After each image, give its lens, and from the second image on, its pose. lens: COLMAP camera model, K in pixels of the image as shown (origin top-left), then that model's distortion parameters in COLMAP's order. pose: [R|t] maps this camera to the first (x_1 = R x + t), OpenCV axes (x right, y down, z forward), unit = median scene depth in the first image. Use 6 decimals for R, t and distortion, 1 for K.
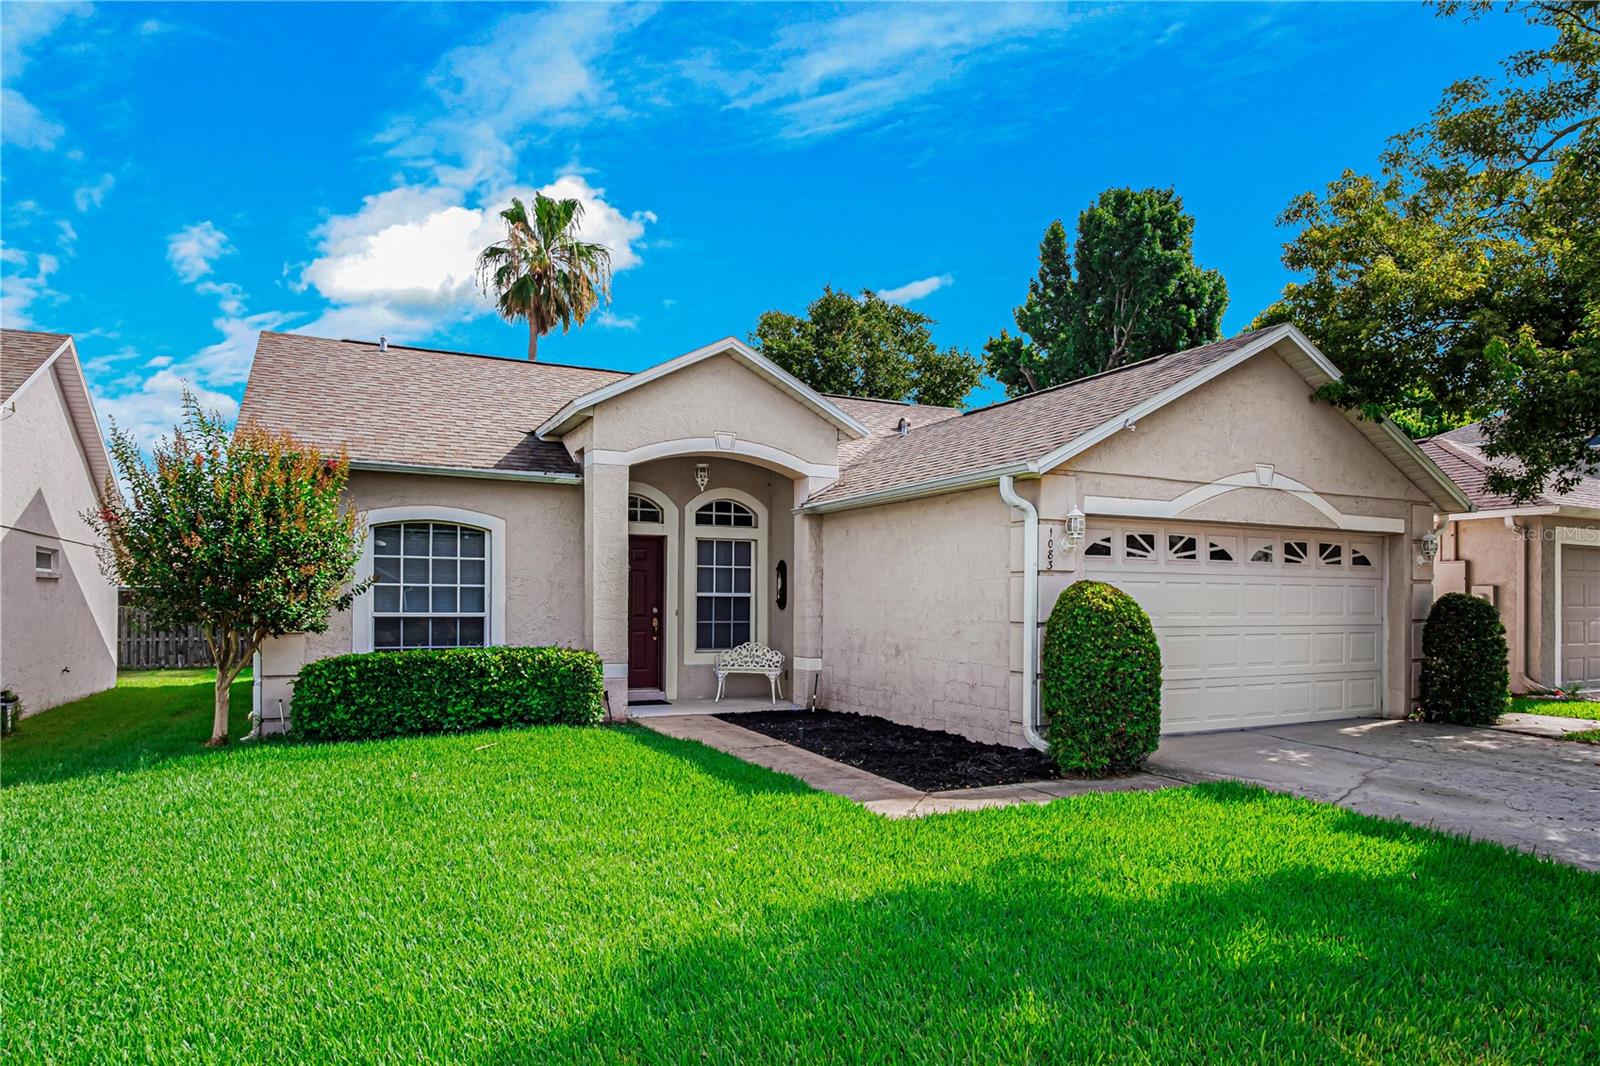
lens RADIAL K [[911.8, 0, 795.0], [0, 911.8, 596.7], [0, 0, 1]] dist [-0.019182, -0.000694]
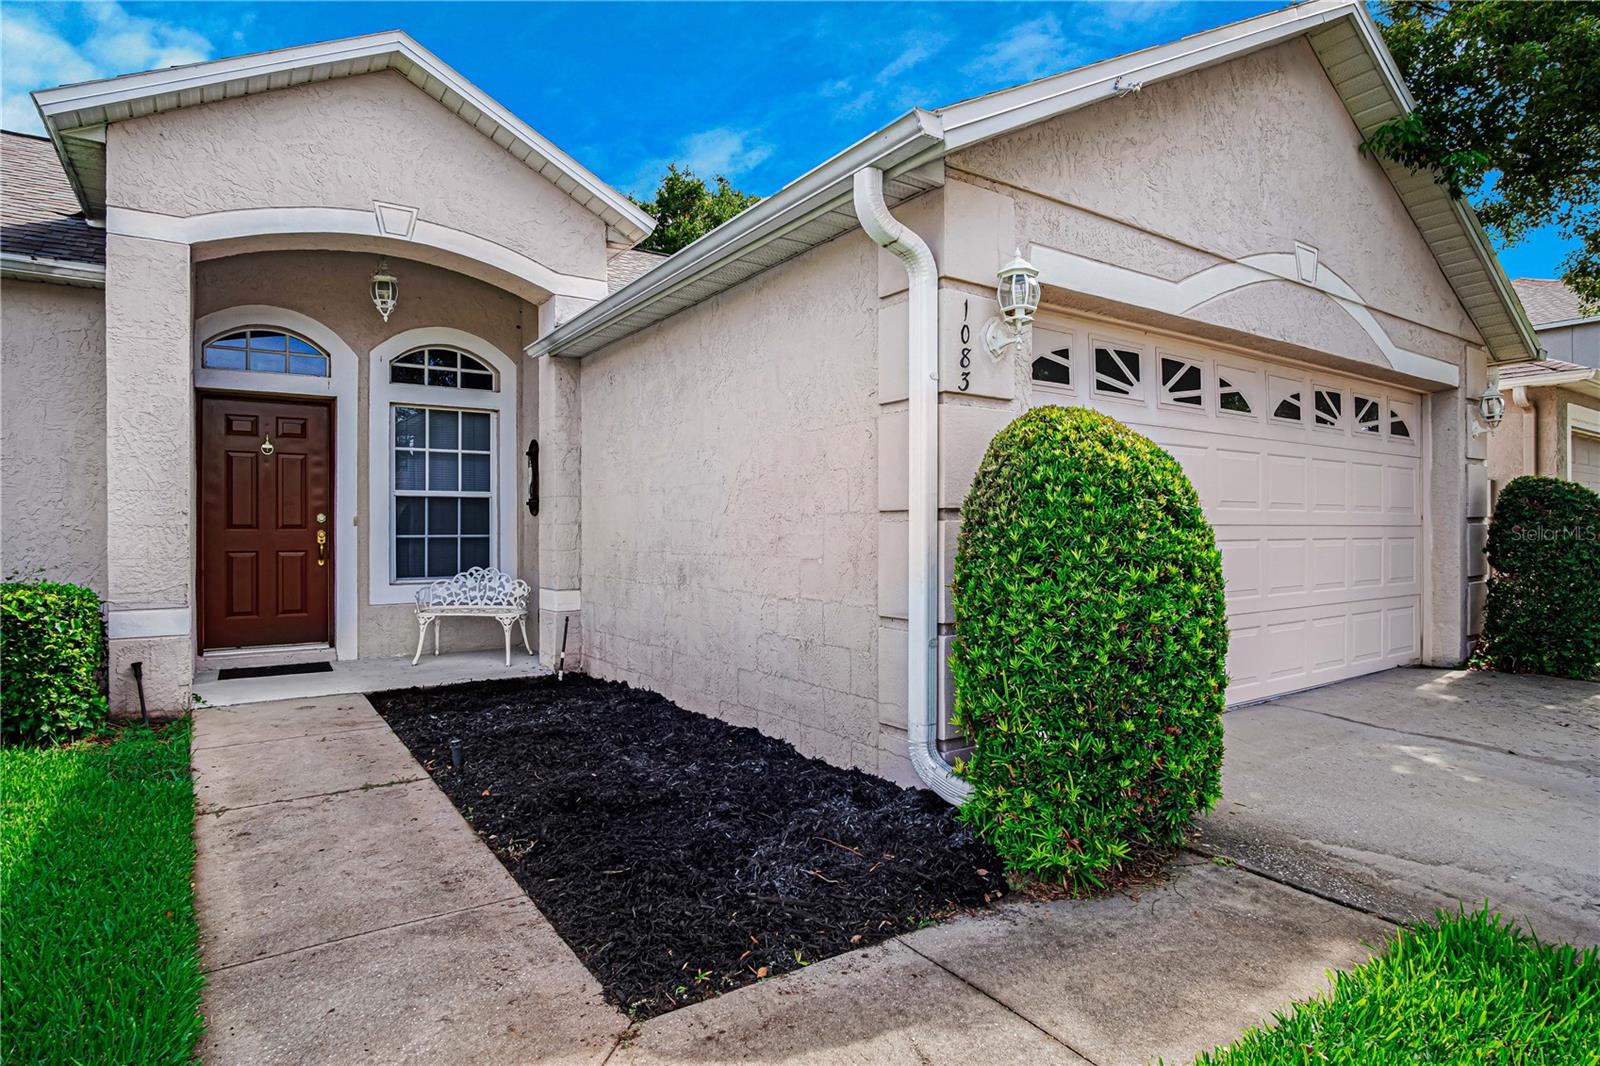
lens RADIAL K [[860.7, 0, 800.0], [0, 860.7, 533.0], [0, 0, 1]] dist [-0.017093, 0.000052]
pose [[0.989888, -0.009446, 0.141534, 0.114256], [0.008167, 0.999920, 0.009615, 0.029140], [-0.141614, -0.008362, 0.989887, 0.486203]]
